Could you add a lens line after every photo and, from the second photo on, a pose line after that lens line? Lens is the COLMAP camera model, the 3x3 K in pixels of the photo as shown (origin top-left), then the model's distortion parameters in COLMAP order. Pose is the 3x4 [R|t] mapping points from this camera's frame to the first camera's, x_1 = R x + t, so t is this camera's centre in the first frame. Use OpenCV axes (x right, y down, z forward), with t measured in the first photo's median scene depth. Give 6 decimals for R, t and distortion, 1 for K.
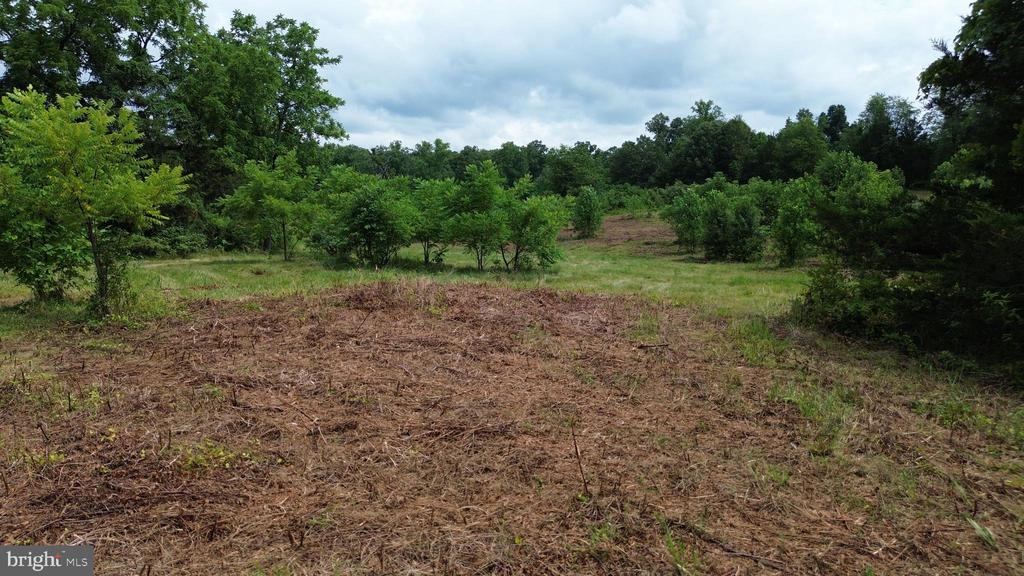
lens RADIAL K [[720.9, 0, 511.1], [0, 720.9, 299.3], [0, 0, 1]] dist [0.080305, -0.091724]
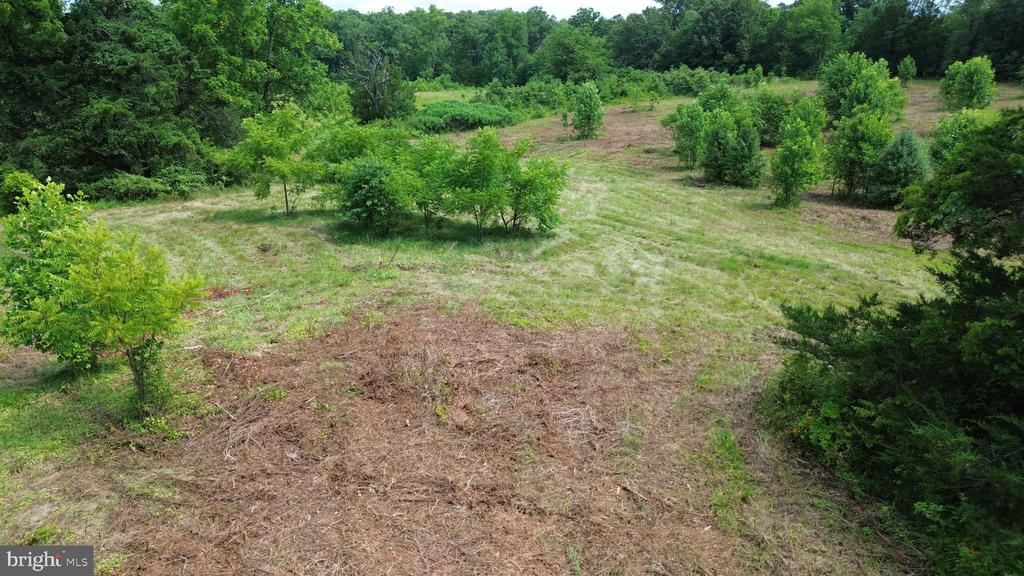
lens RADIAL K [[722.4, 0, 511.2], [0, 722.4, 293.9], [0, 0, 1]] dist [0.066679, -0.066207]
pose [[0.999970, 0.006250, 0.004500, -0.000411], [-0.006937, 0.984741, 0.173890, -0.028060], [-0.003345, -0.173916, 0.984755, -0.004908]]
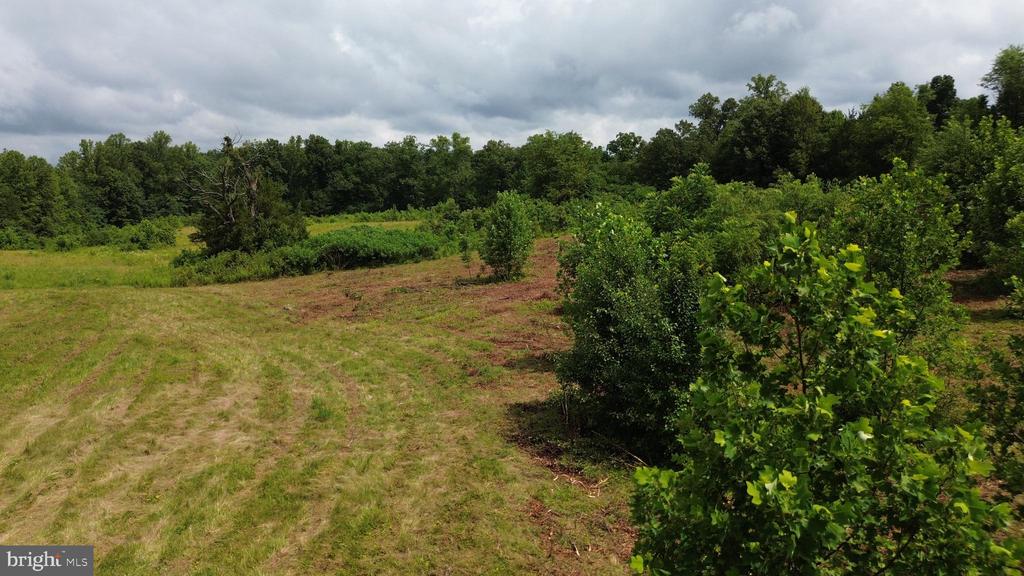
lens RADIAL K [[722.4, 0, 511.2], [0, 722.4, 293.9], [0, 0, 1]] dist [0.066679, -0.066207]
pose [[0.994608, 0.004869, -0.103595, 0.102592], [-0.005405, 0.999973, -0.004893, -0.042554], [0.103568, 0.005427, 0.994608, 0.252330]]
